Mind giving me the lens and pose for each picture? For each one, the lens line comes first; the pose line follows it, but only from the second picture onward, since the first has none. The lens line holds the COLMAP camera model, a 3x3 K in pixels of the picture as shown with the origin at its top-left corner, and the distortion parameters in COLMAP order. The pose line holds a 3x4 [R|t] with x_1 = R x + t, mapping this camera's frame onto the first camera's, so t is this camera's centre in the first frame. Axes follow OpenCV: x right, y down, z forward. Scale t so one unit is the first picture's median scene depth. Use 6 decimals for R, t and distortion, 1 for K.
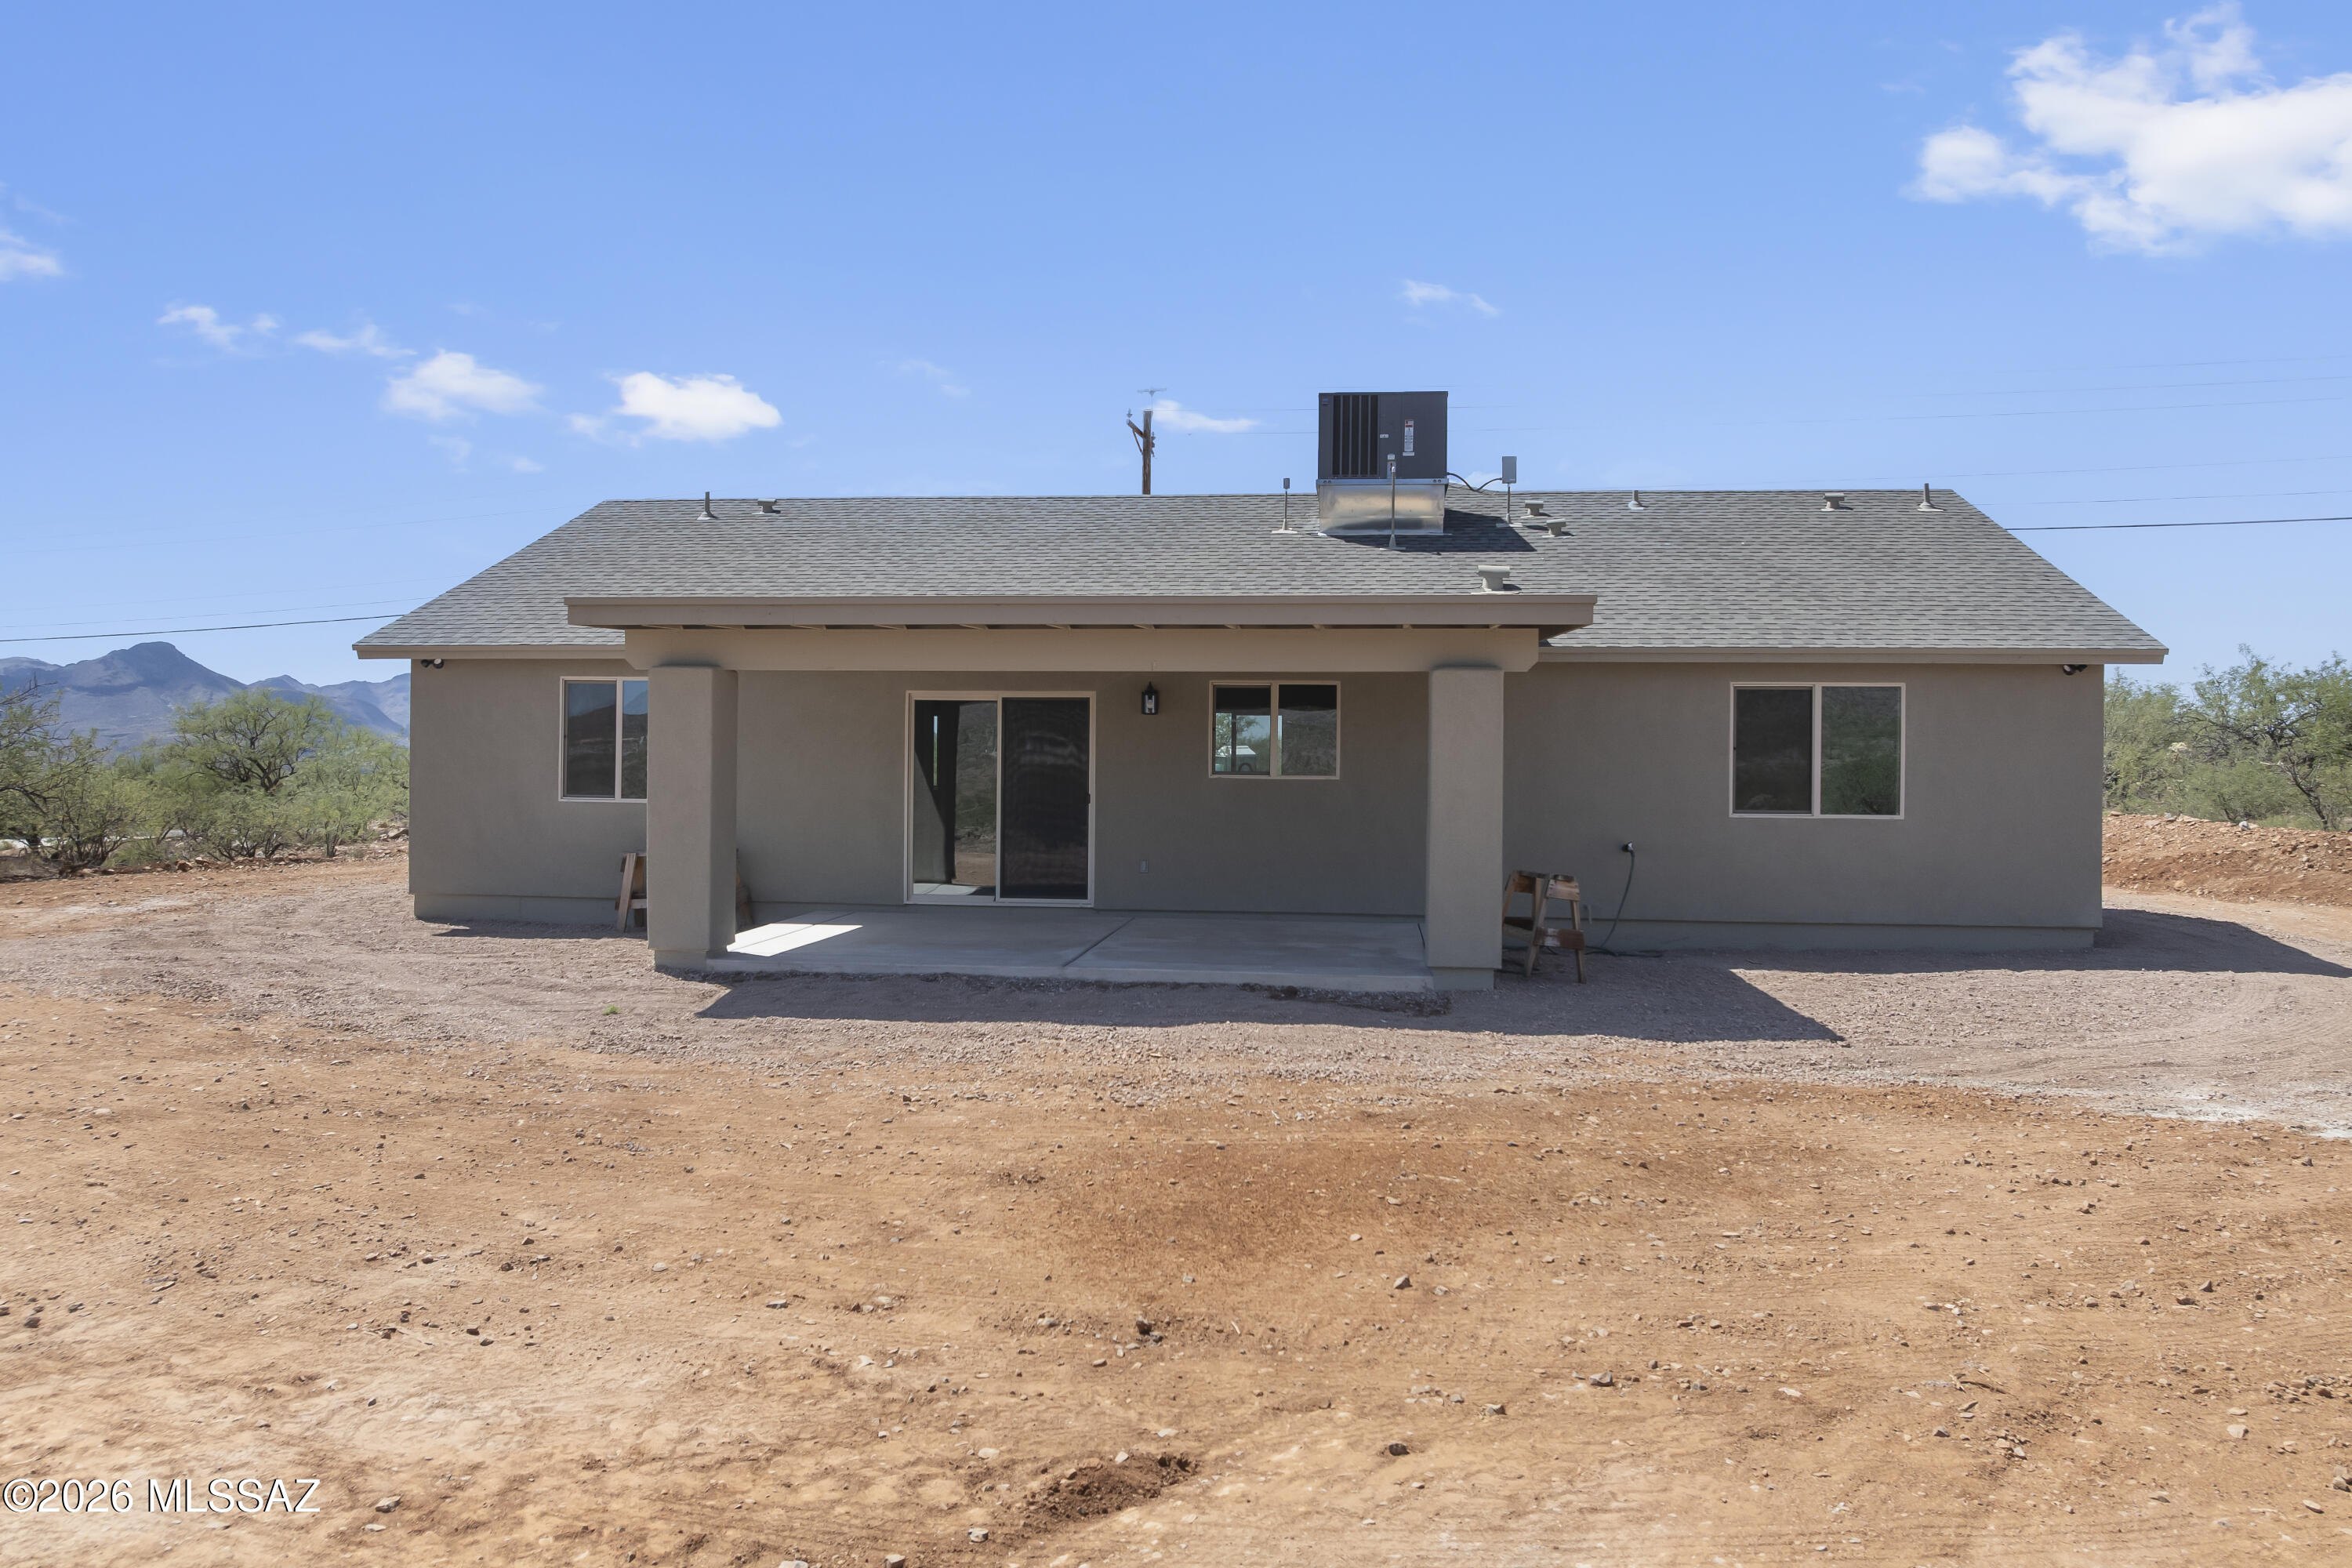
lens RADIAL K [[1682.3, 0, 1176.0], [0, 1682.3, 784.0], [0, 0, 1]] dist [-0.046944, -0.003596]
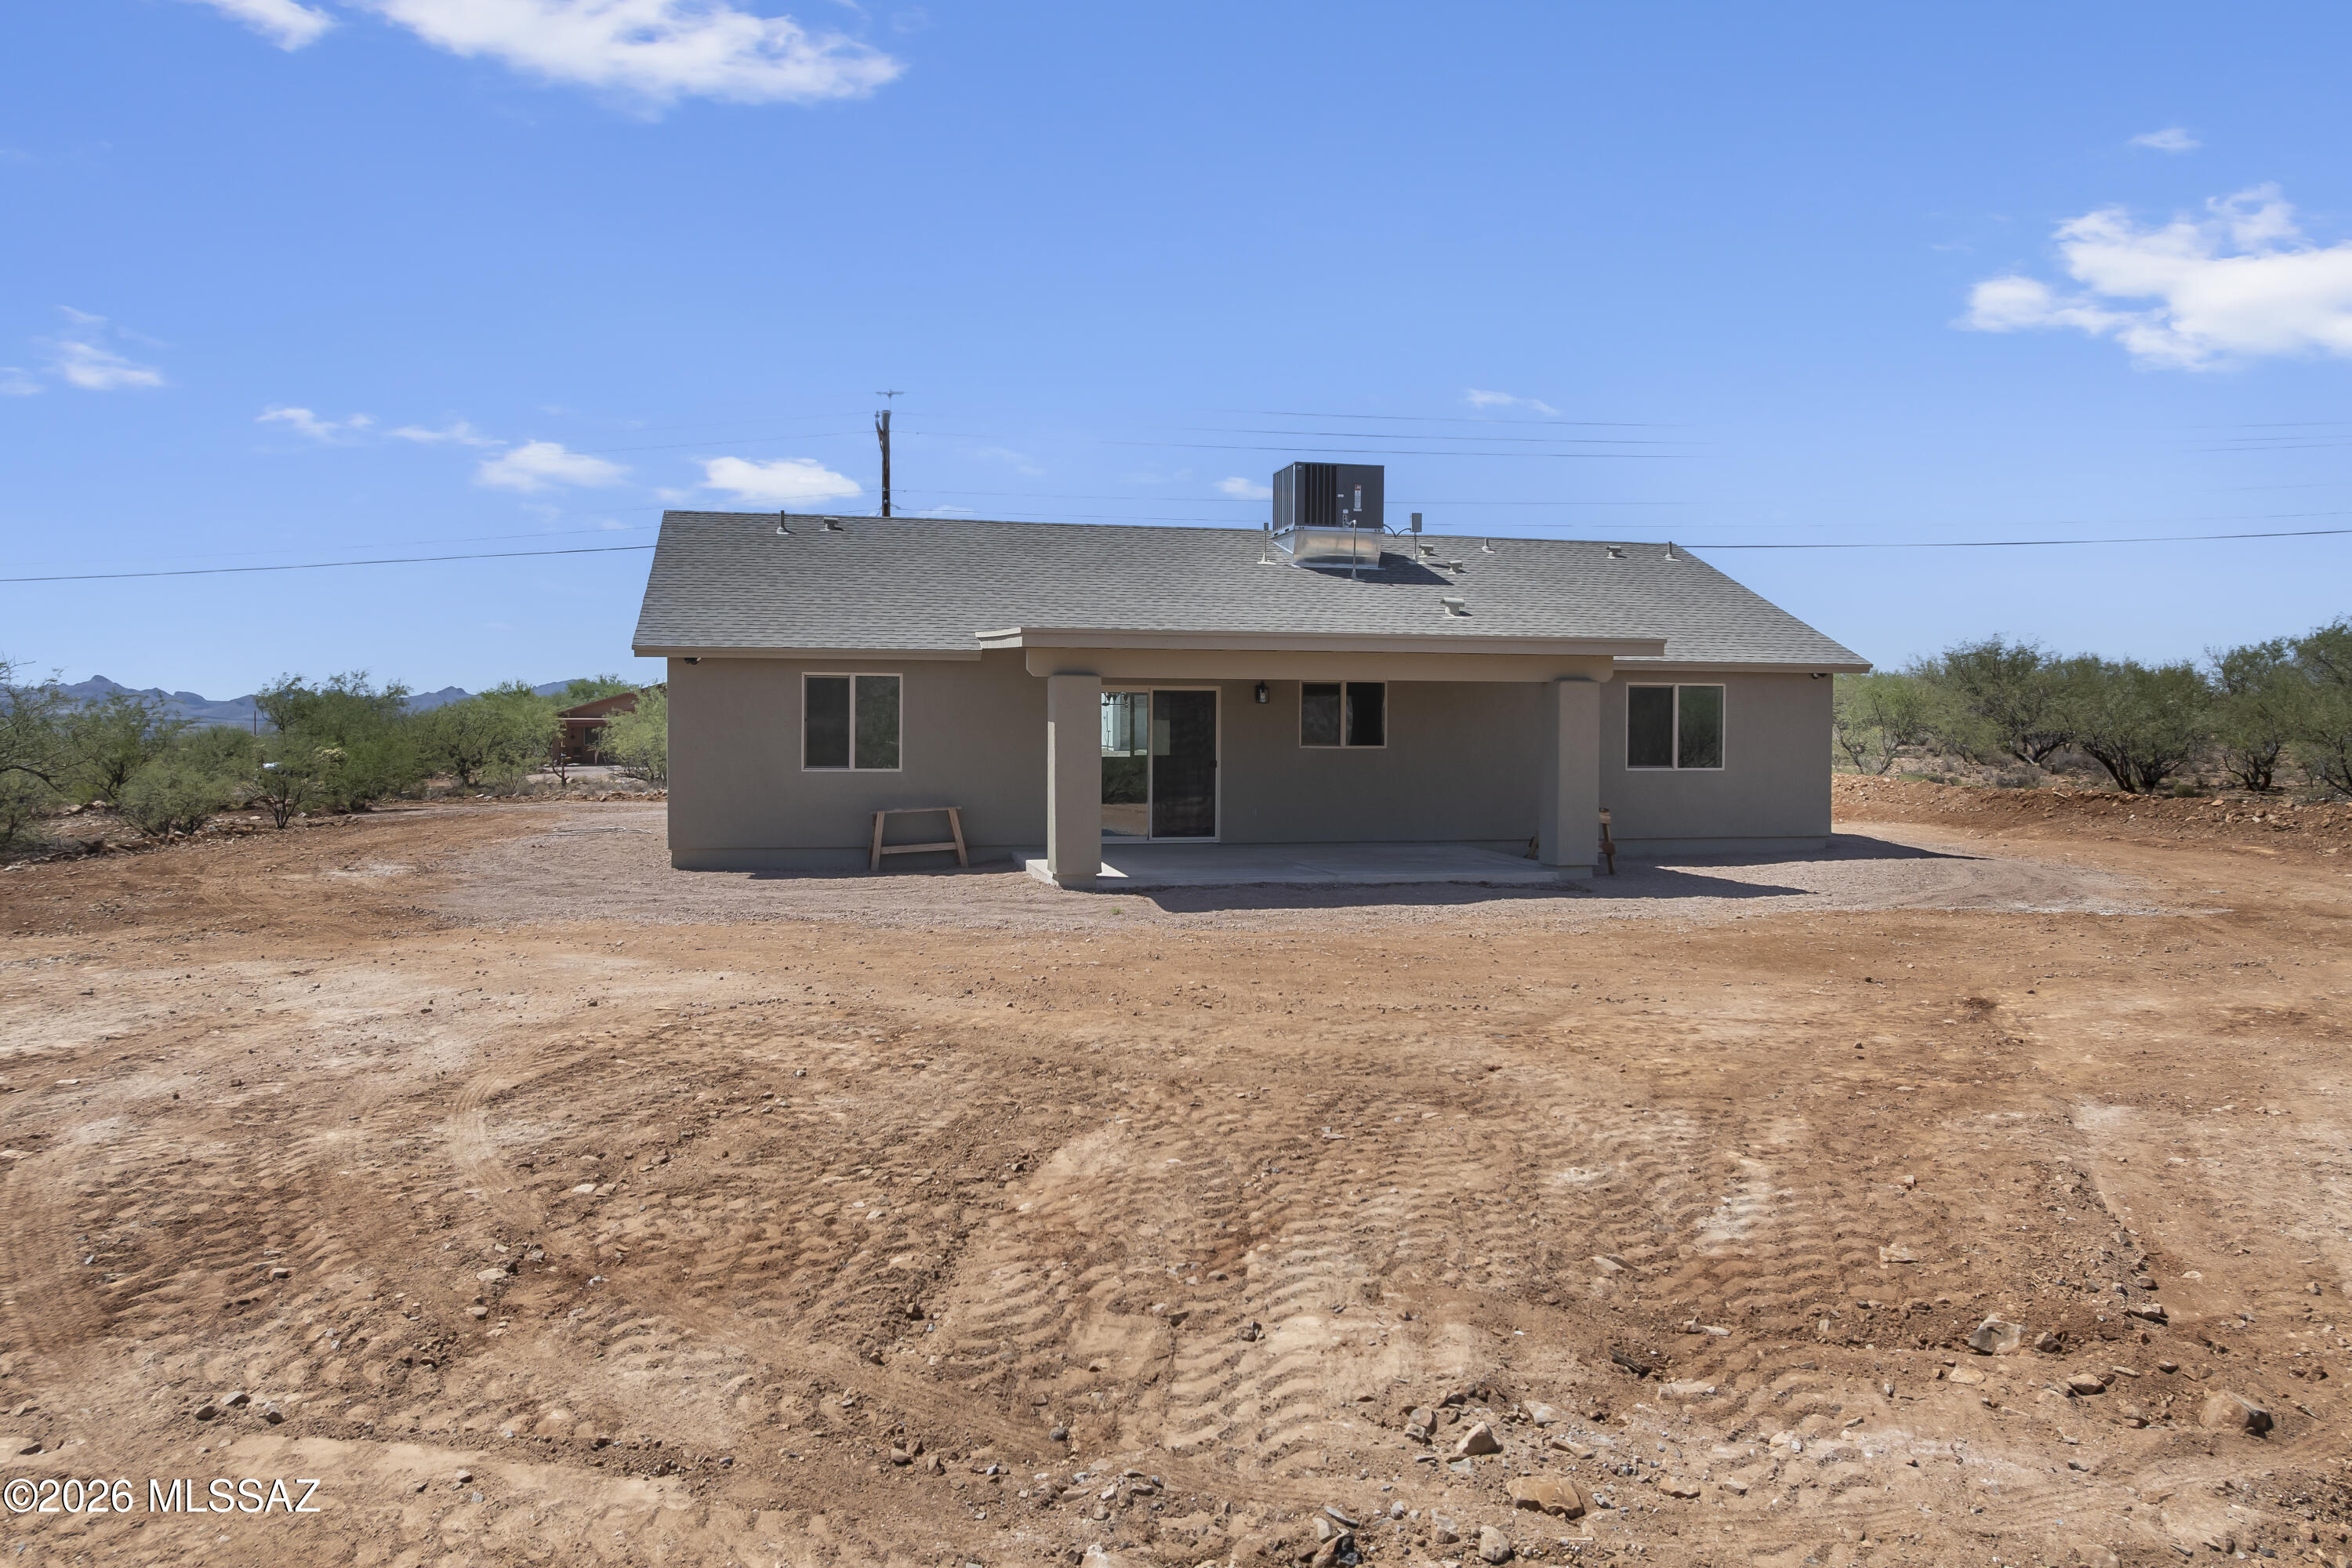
lens RADIAL K [[1682.3, 0, 1176.0], [0, 1682.3, 784.0], [0, 0, 1]] dist [-0.046944, -0.003596]
pose [[0.938968, -0.018105, 0.343528, -0.532155], [0.008597, 0.999537, 0.029182, -0.014835], [-0.343897, -0.024447, 0.938689, -0.275230]]
